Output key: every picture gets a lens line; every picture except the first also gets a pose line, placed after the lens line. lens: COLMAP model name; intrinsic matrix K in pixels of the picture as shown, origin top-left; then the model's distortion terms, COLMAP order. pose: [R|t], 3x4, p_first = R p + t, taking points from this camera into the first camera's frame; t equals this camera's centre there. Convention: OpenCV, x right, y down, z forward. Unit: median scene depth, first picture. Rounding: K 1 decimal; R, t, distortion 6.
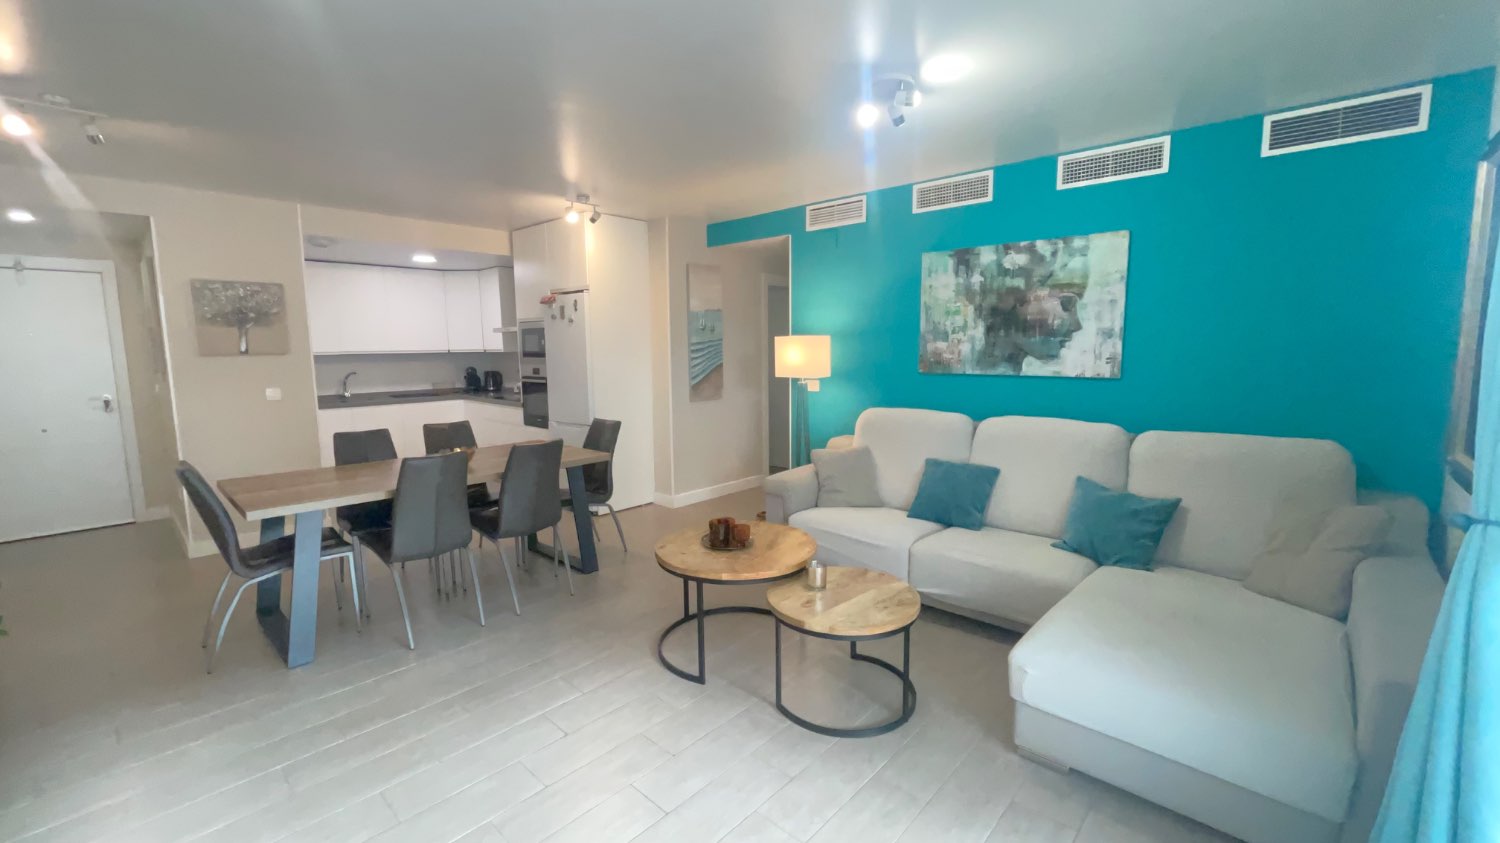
lens RADIAL K [[608.4, 0, 744.9], [0, 608.4, 421.0], [0, 0, 1]] dist [-0.001817, 0.000291]
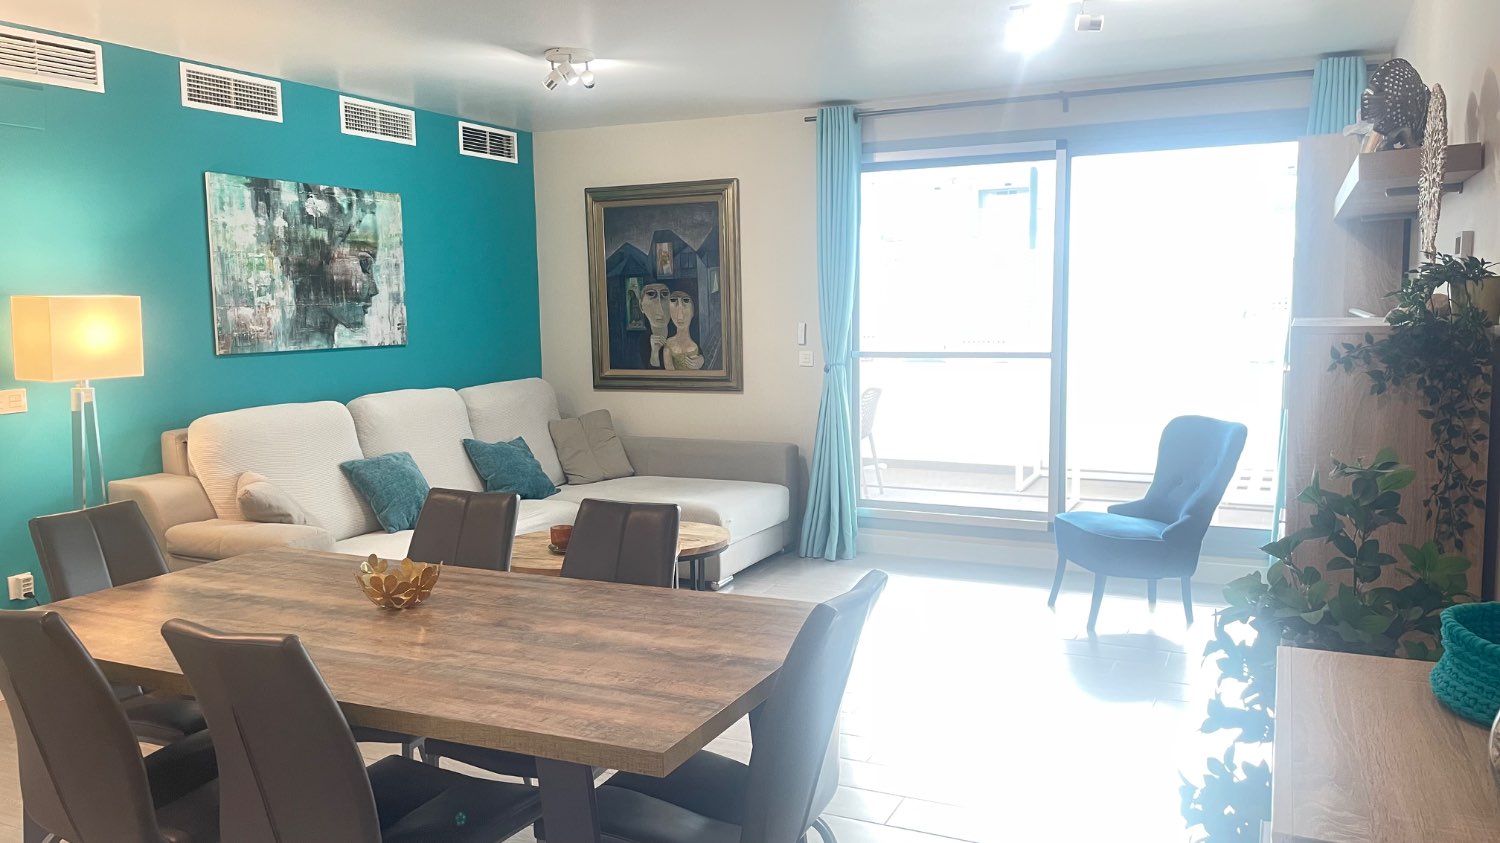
lens RADIAL K [[1138.3, 0, 747.1], [0, 1138.3, 426.7], [0, 0, 1]] dist [0.078095, -0.095292]
pose [[-0.298732, -0.086843, 0.950377, -1.143626], [0.144691, 0.980217, 0.135050, -0.096477], [-0.943305, 0.177855, -0.280257, 0.896729]]
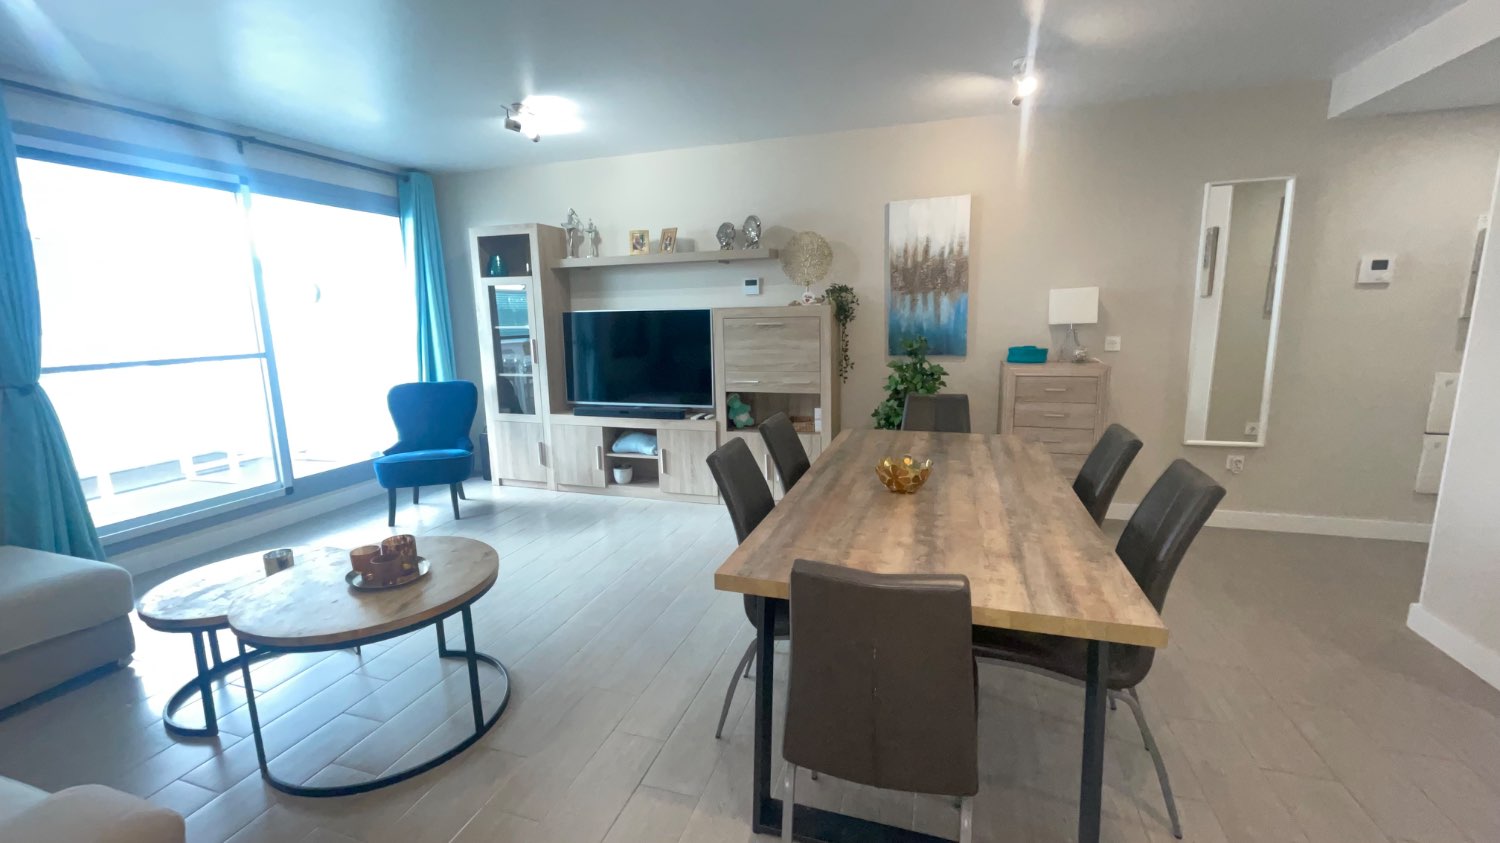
lens RADIAL K [[608.4, 0, 751.2], [0, 608.4, 418.3], [0, 0, 1]] dist [-0.001817, 0.000291]
pose [[-0.907622, 0.096390, -0.408572, -0.044869], [-0.027482, 0.957550, 0.286954, -0.102721], [0.418888, 0.271674, -0.866445, 1.114491]]
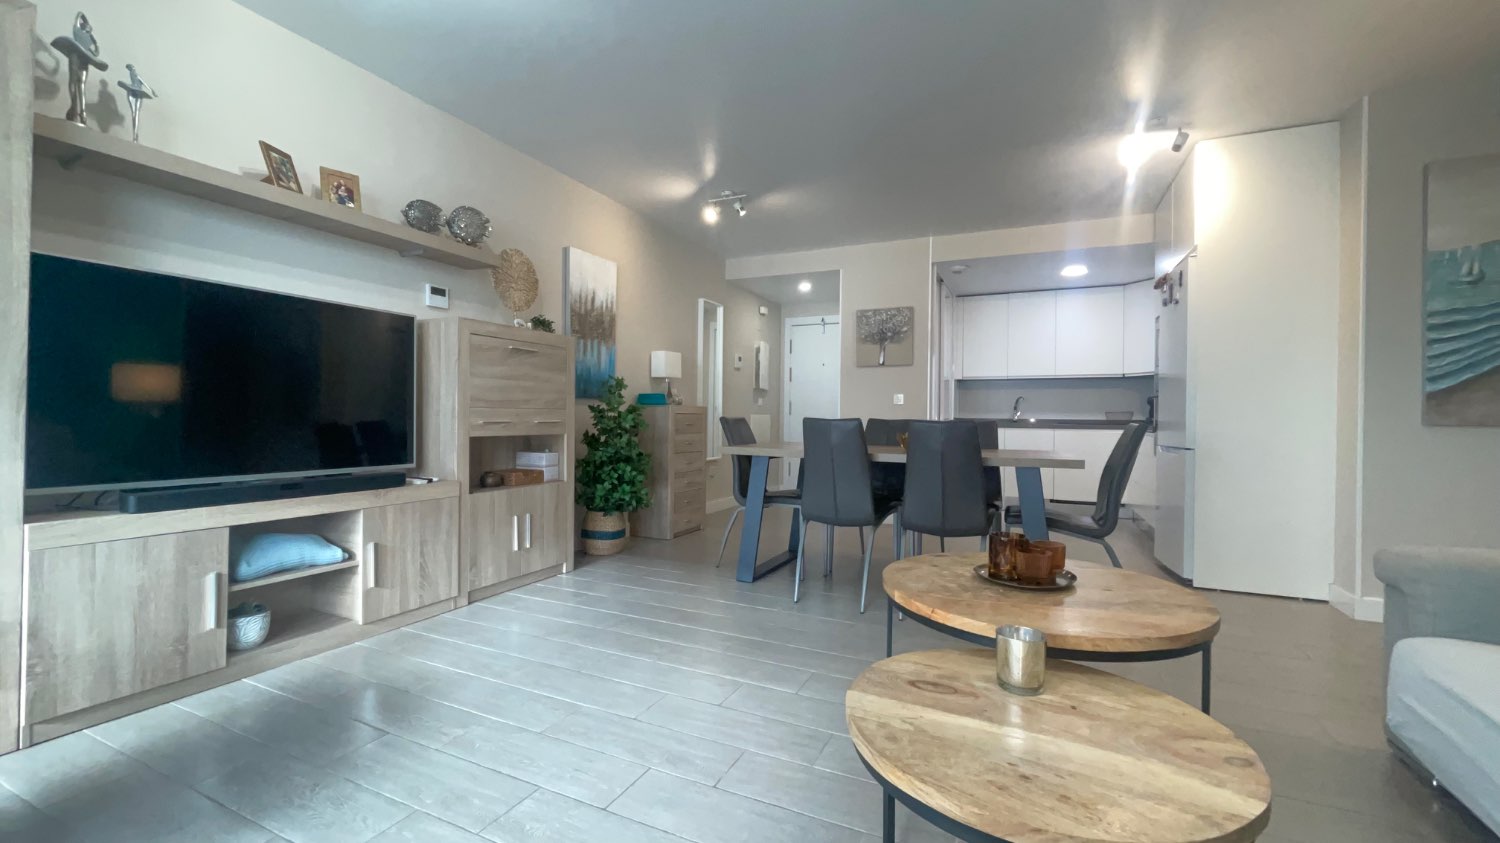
lens RADIAL K [[608.4, 0, 750.2], [0, 608.4, 418.0], [0, 0, 1]] dist [-0.001817, 0.000291]
pose [[0.303673, 0.013919, -0.952675, 0.300340], [-0.137906, 0.990006, -0.029494, 0.073928], [0.942743, 0.140336, 0.302557, 0.405934]]
